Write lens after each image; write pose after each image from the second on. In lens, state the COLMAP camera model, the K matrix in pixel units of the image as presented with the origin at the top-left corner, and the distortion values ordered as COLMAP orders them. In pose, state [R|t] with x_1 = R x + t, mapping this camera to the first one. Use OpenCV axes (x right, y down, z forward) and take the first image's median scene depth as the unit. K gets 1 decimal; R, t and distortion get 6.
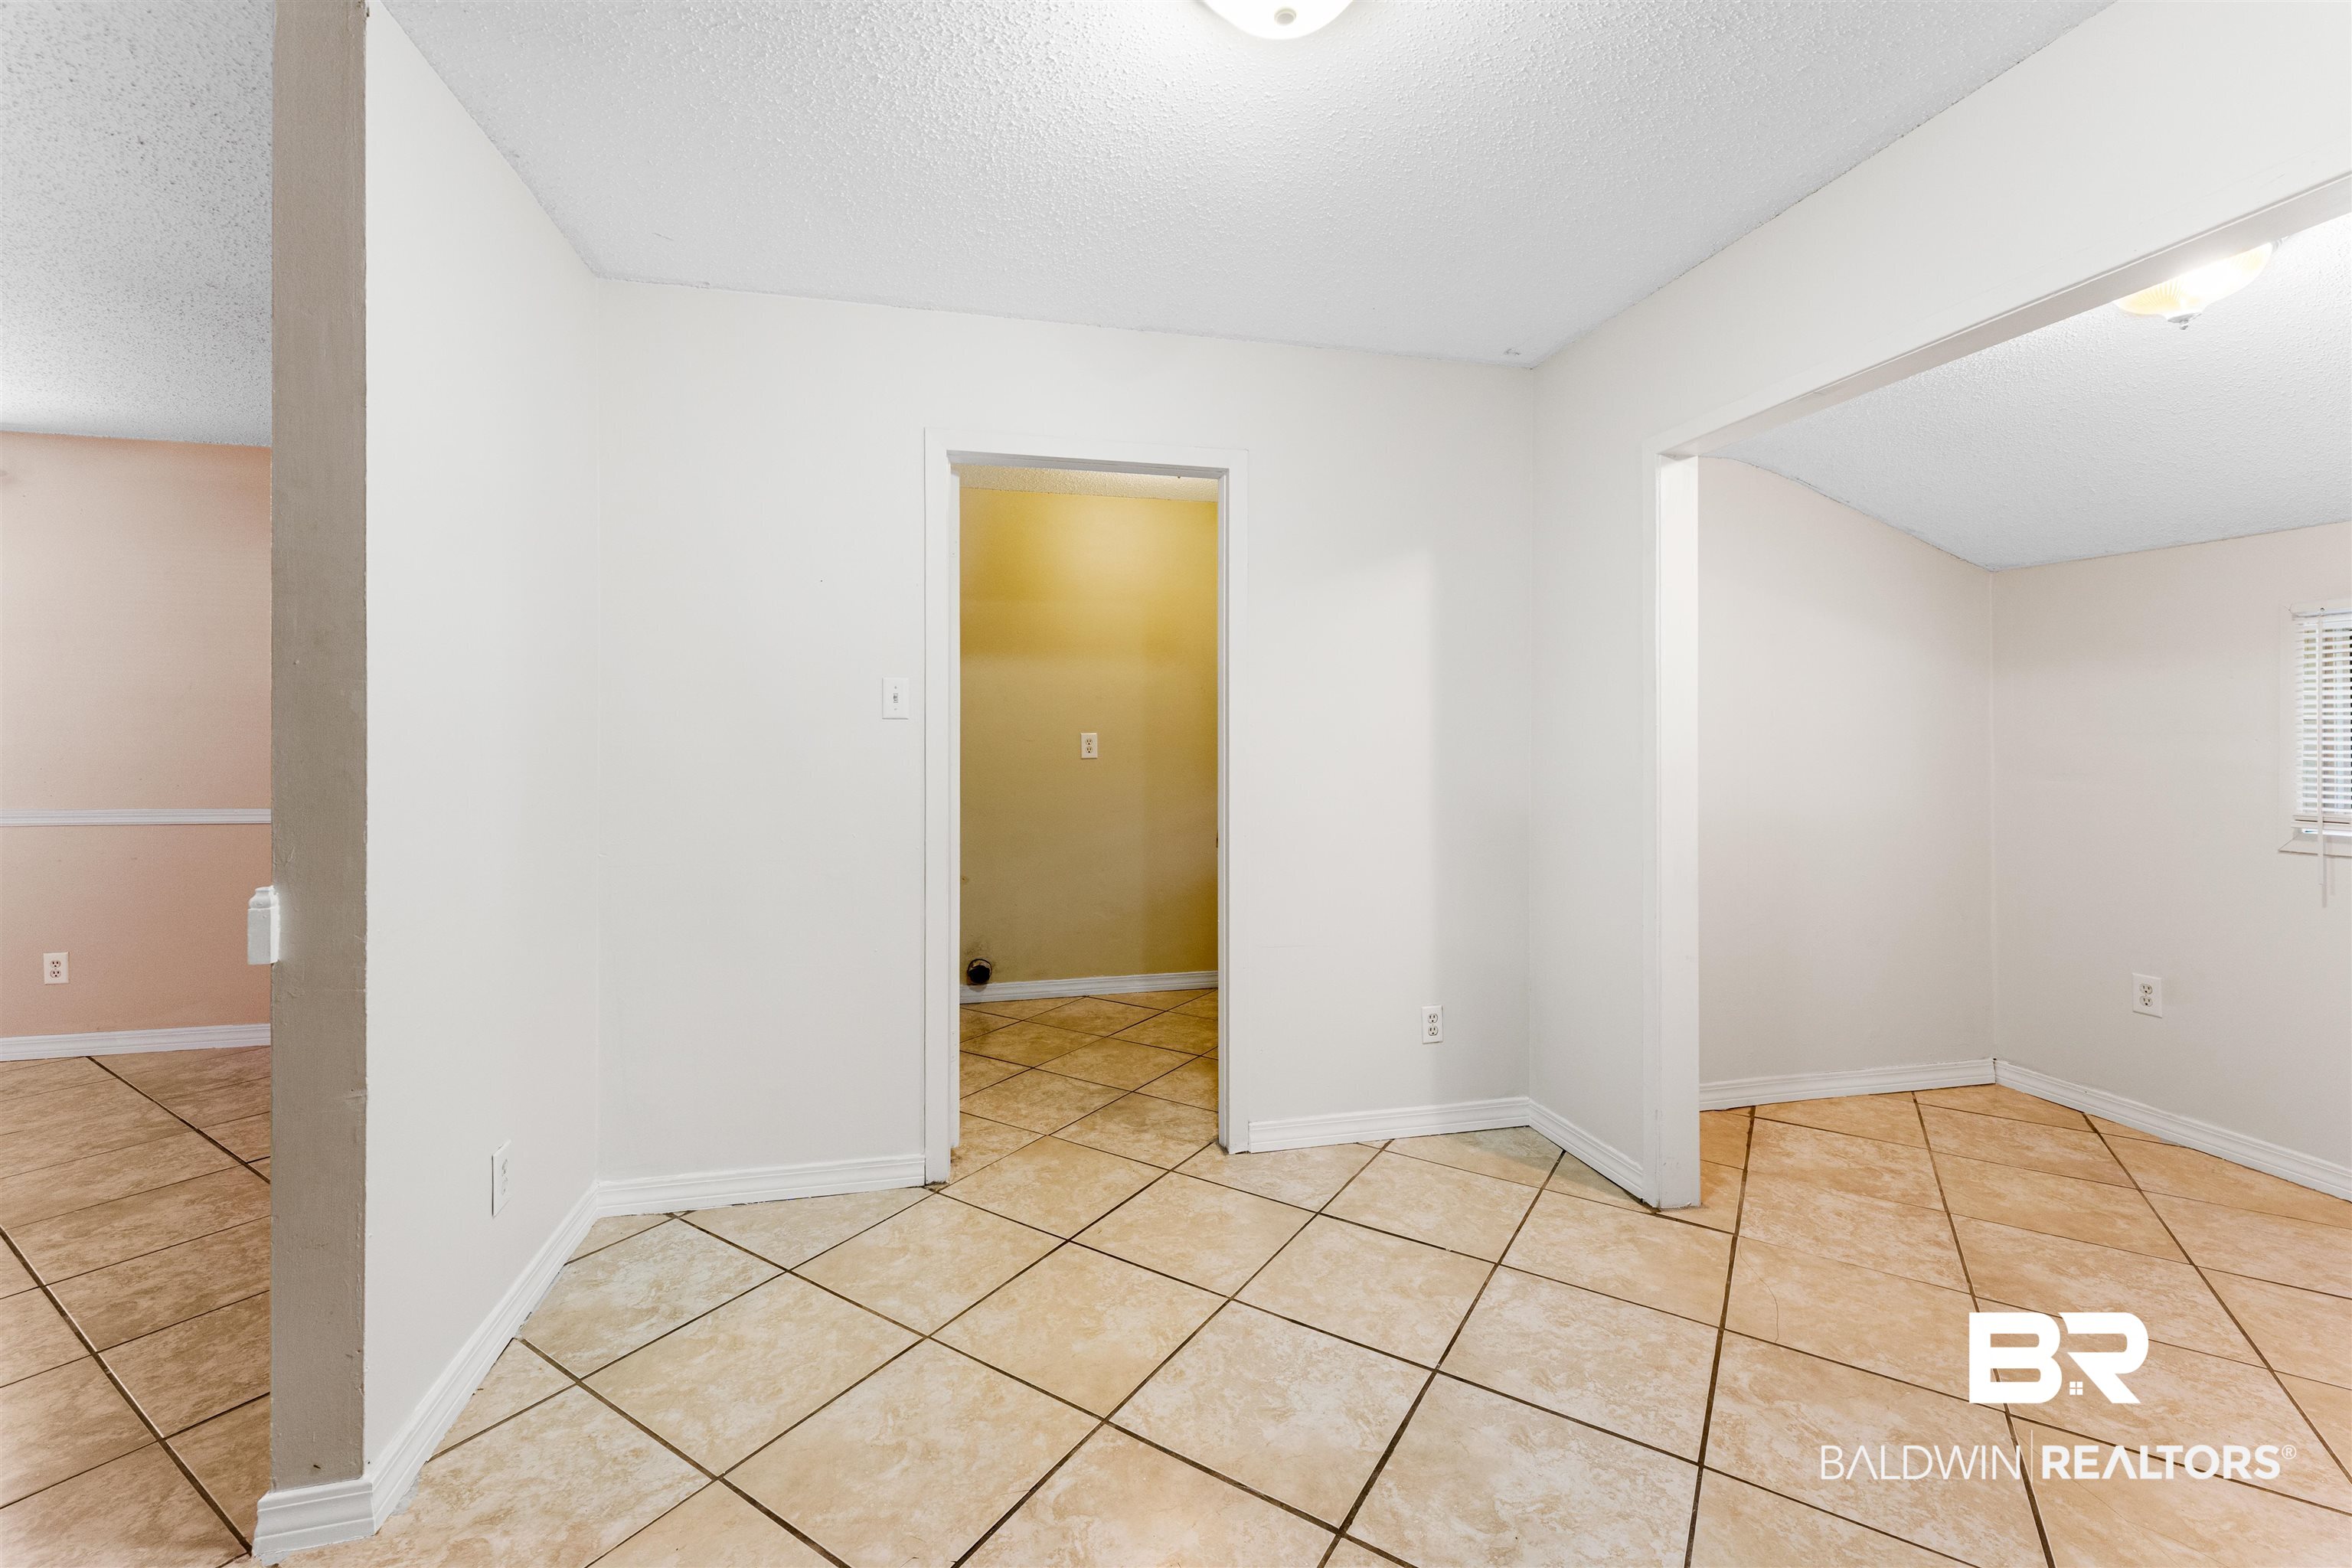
lens RADIAL K [[970.5, 0, 1183.6], [0, 970.5, 743.4], [0, 0, 1]] dist [0.003775, -0.001888]
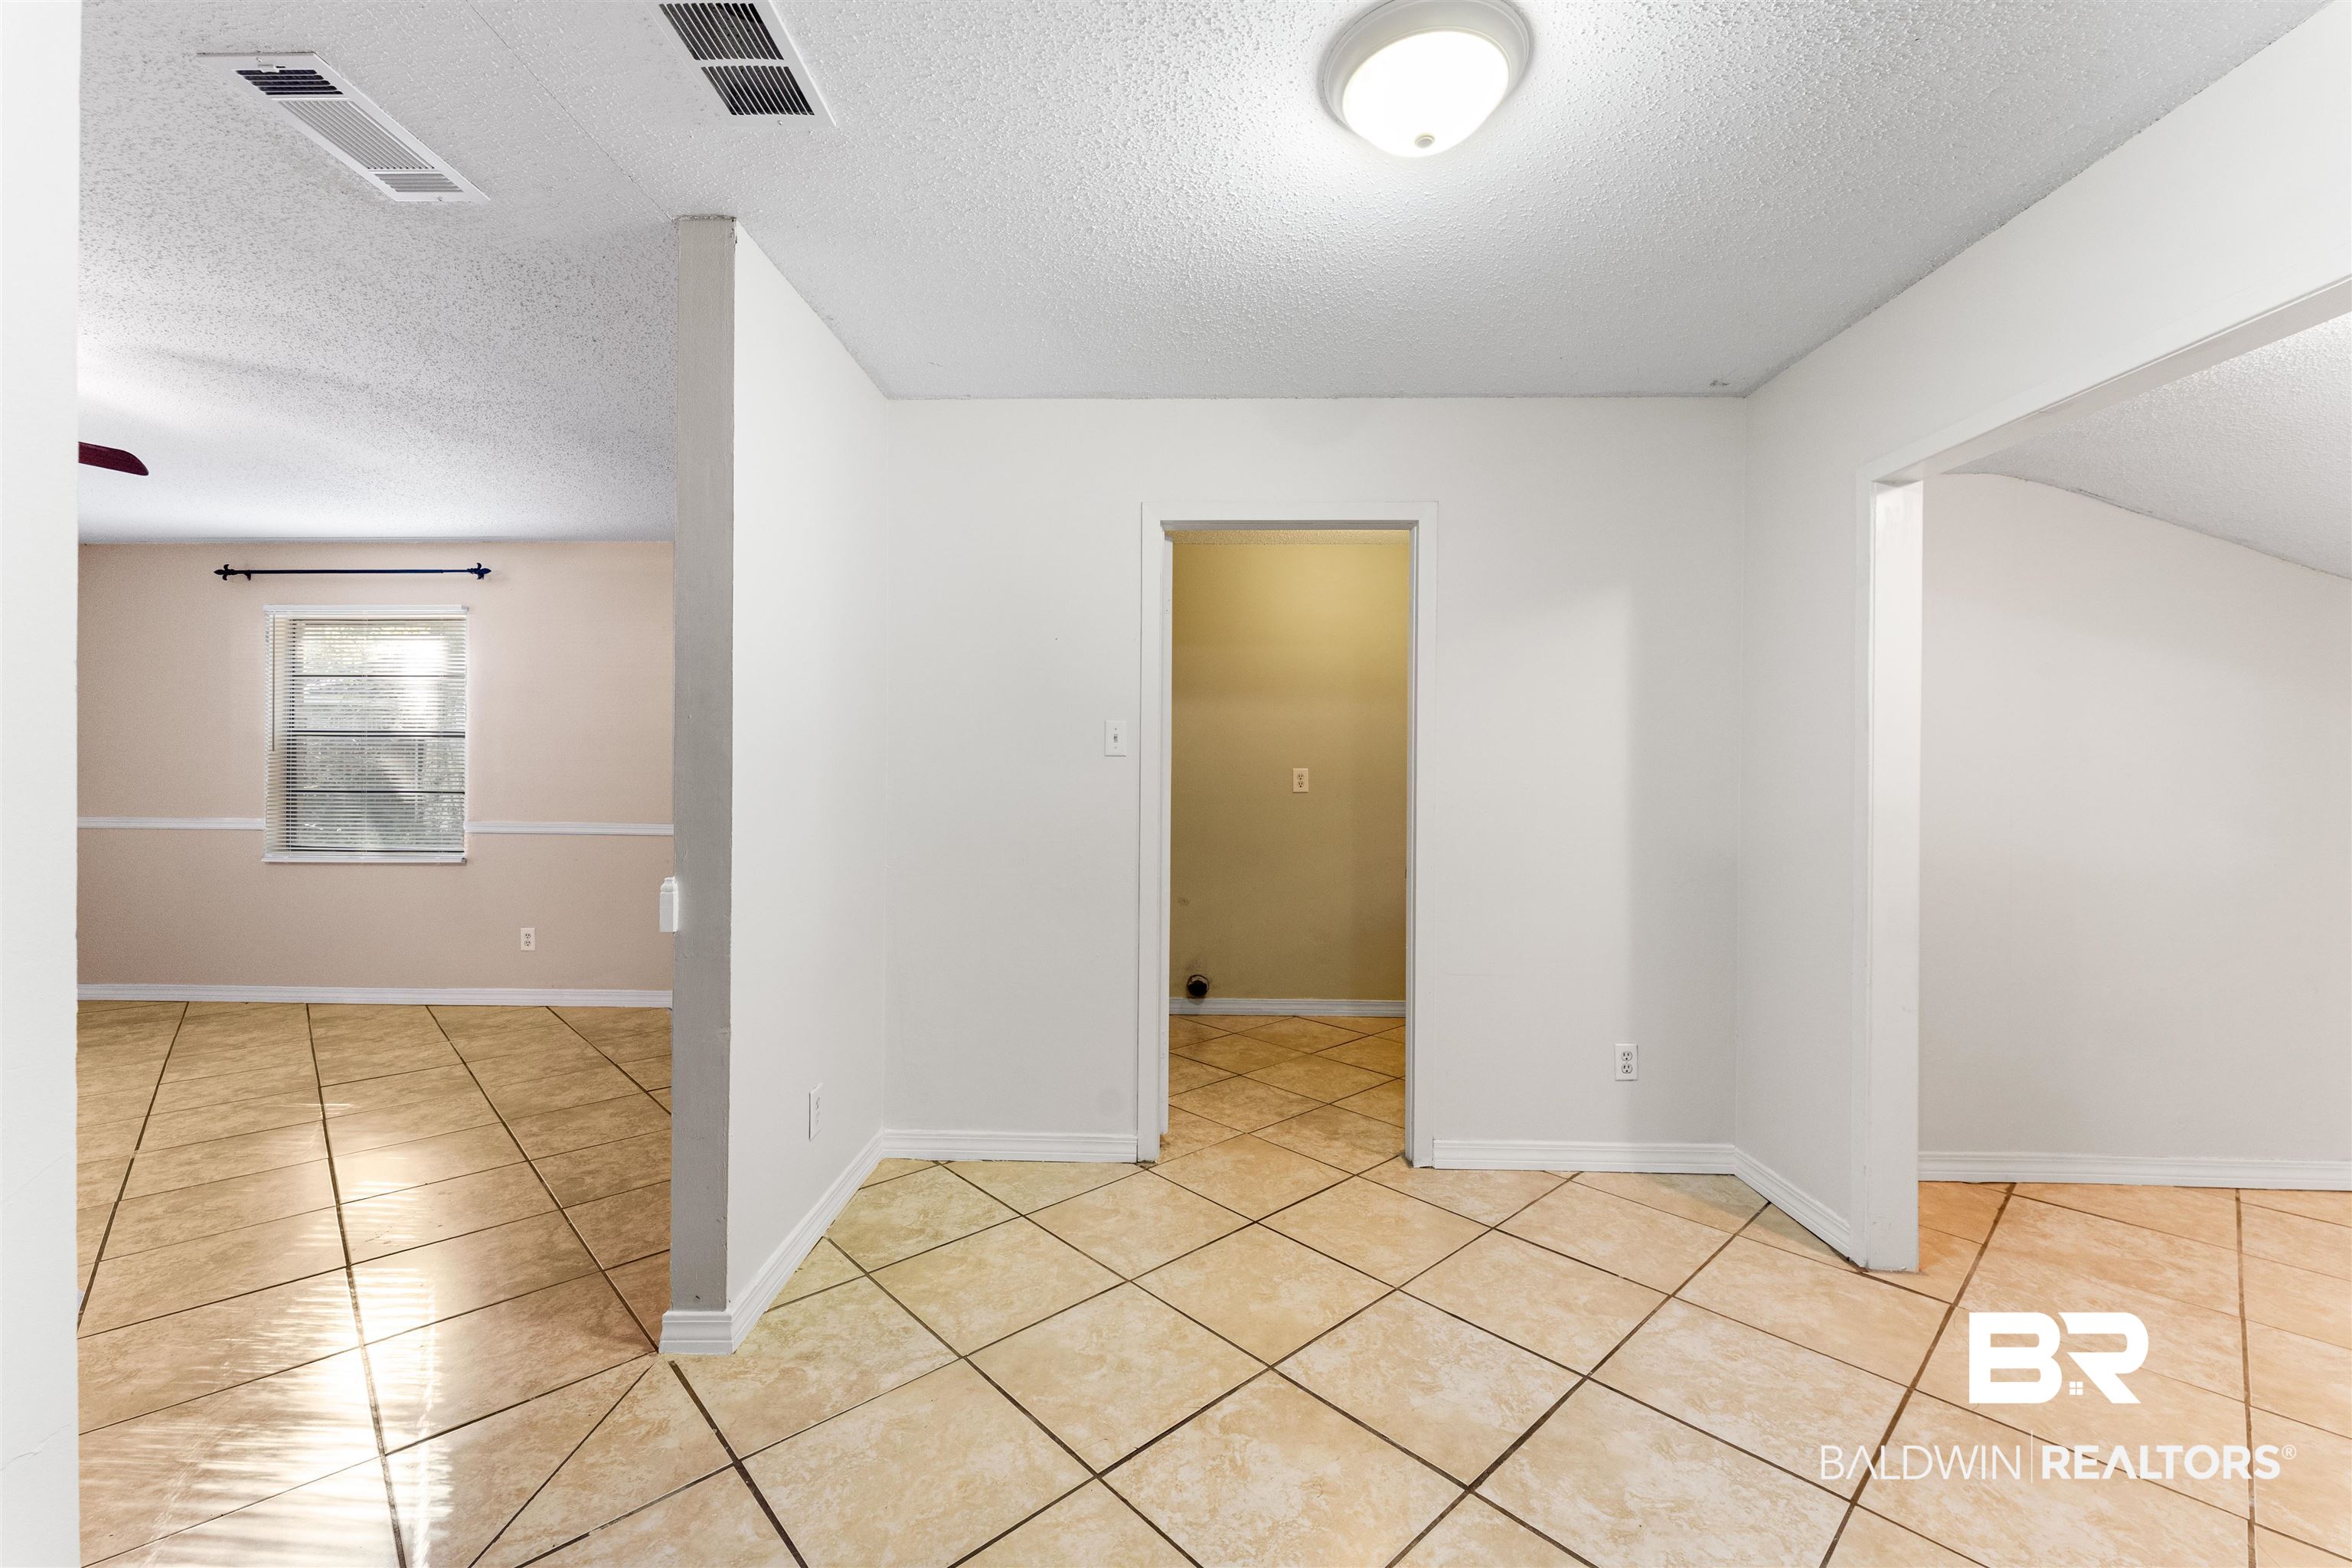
lens RADIAL K [[970.5, 0, 1173.5], [0, 970.5, 778.0], [0, 0, 1]] dist [0.003775, -0.001888]
pose [[0.966196, 0.008095, -0.257682, 0.073746], [-0.007836, 0.999967, 0.002031, -0.002205], [0.257690, 0.000057, 0.966228, -0.106073]]
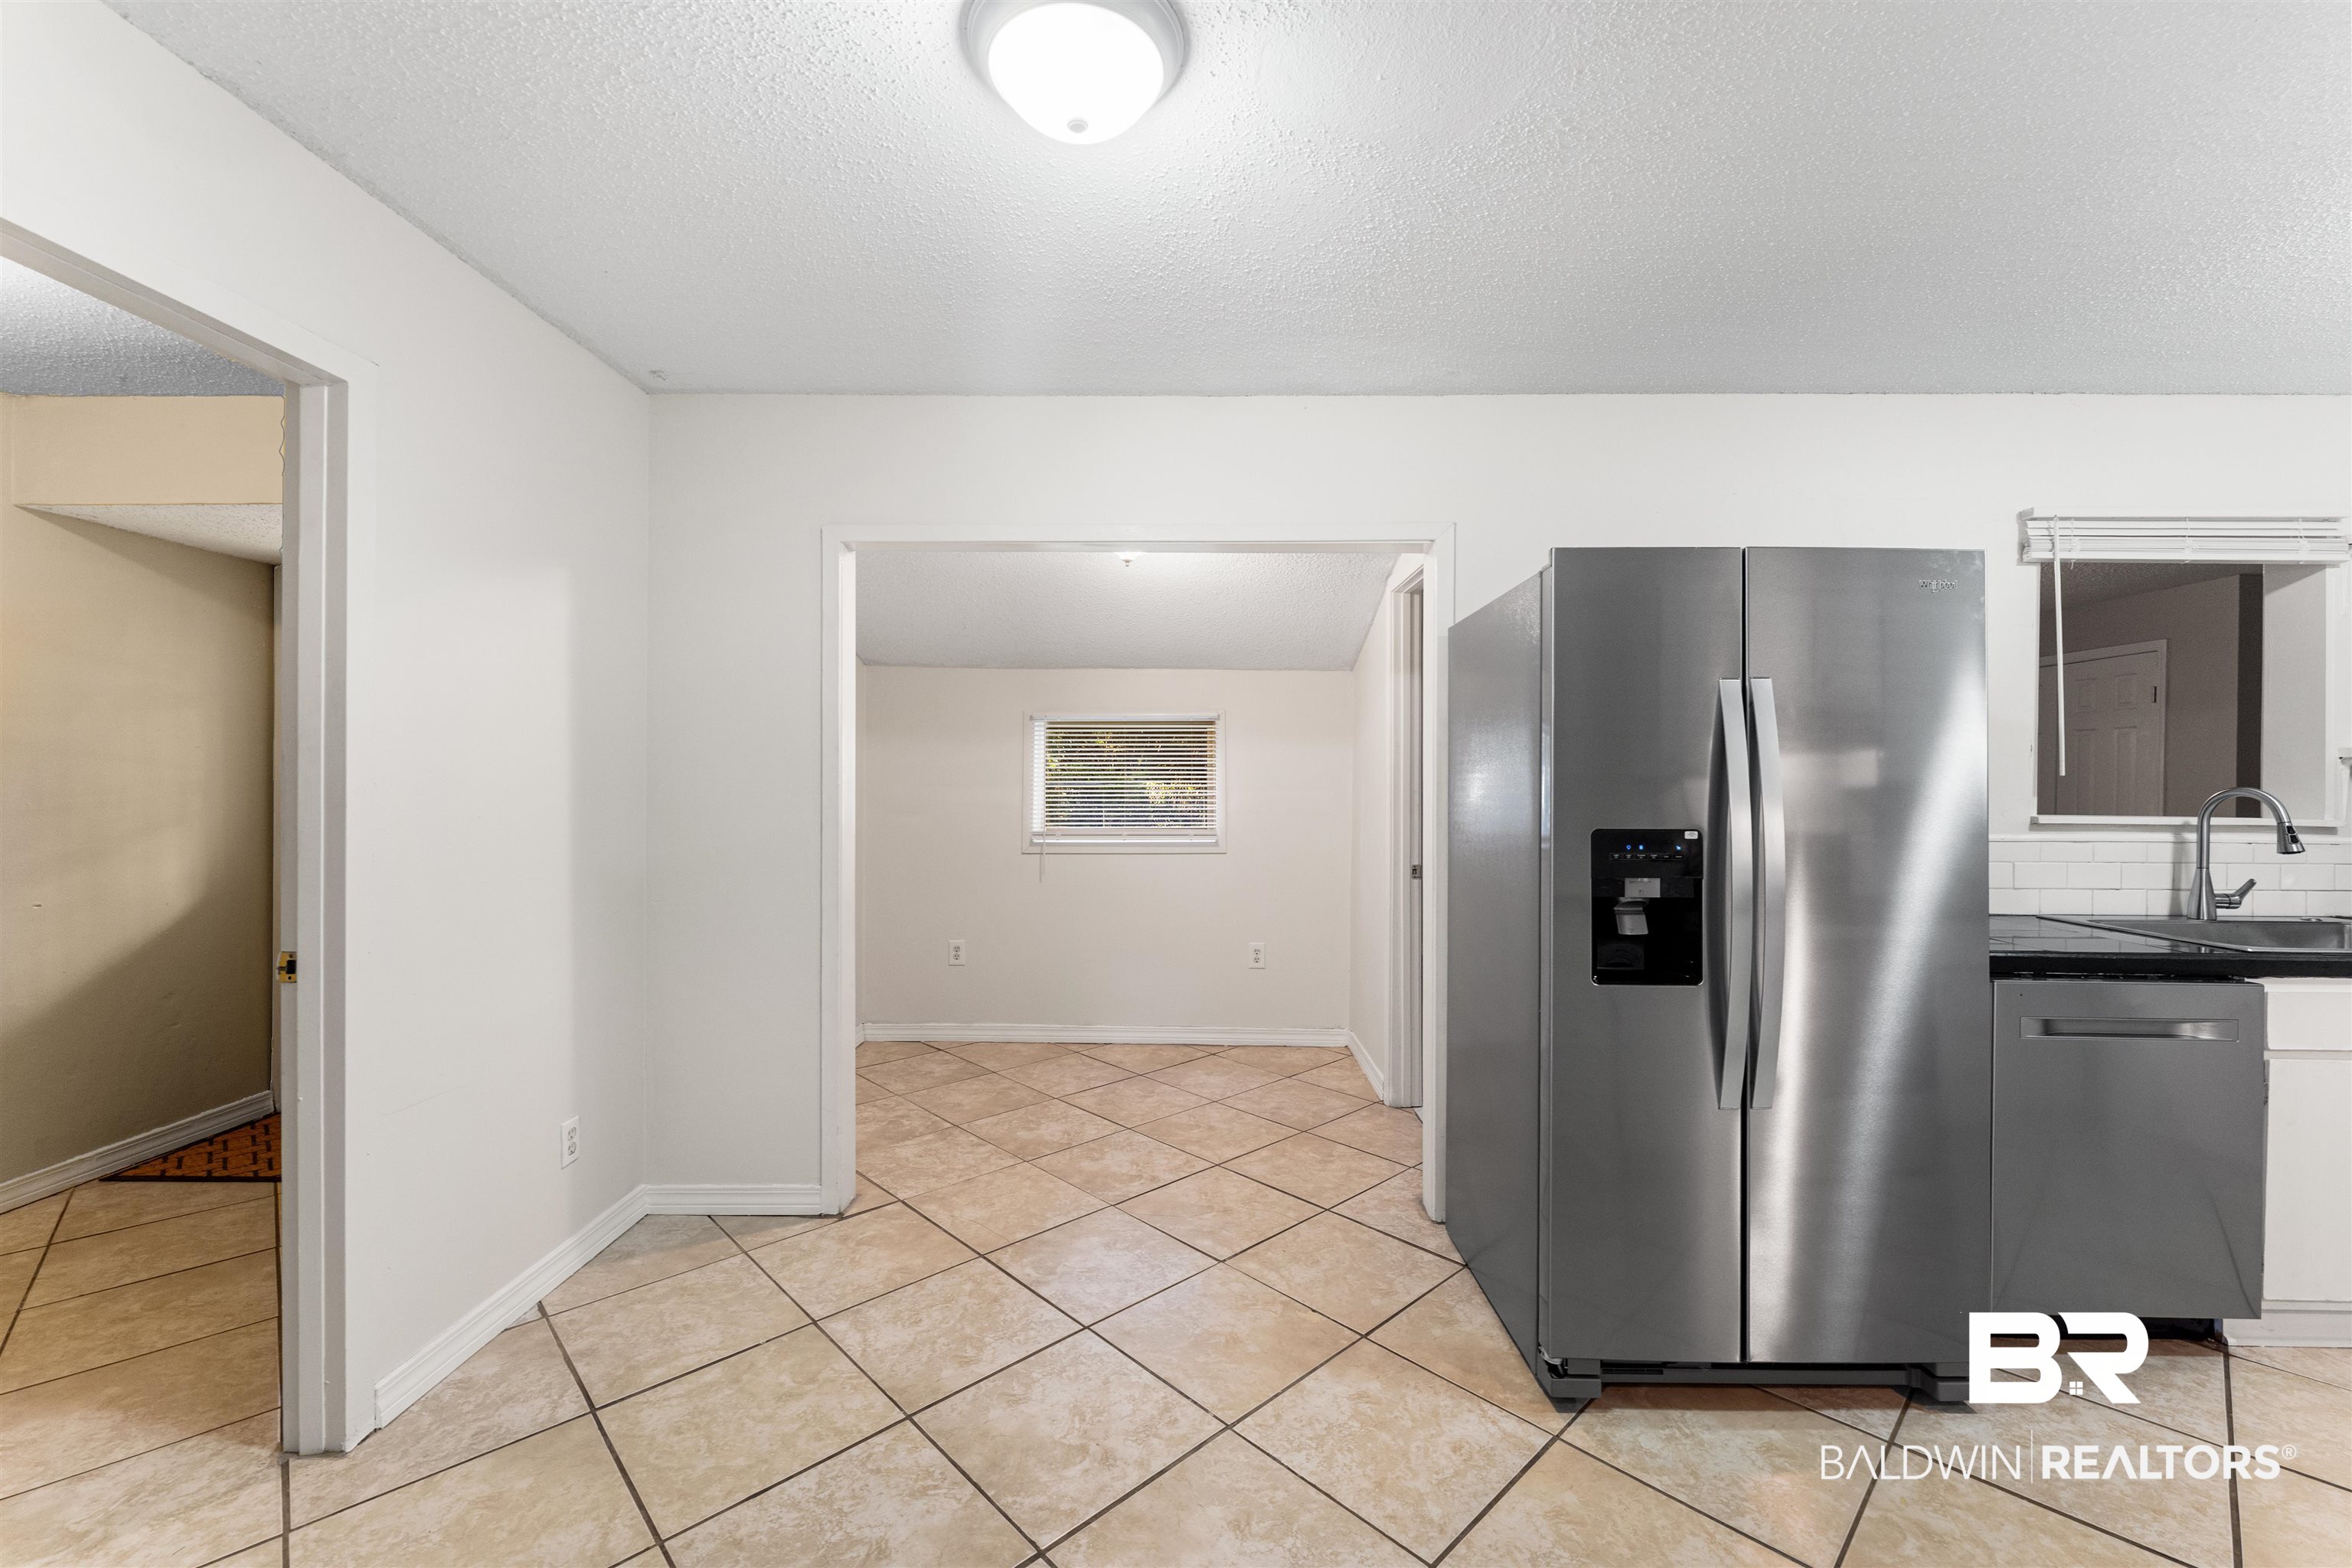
lens RADIAL K [[970.5, 0, 1158.0], [0, 970.5, 779.4], [0, 0, 1]] dist [0.003775, -0.001888]
pose [[0.236027, -0.002984, 0.971742, -0.527351], [-0.000936, 0.999994, 0.003298, -0.028092], [-0.971746, -0.001688, 0.236023, 0.386724]]
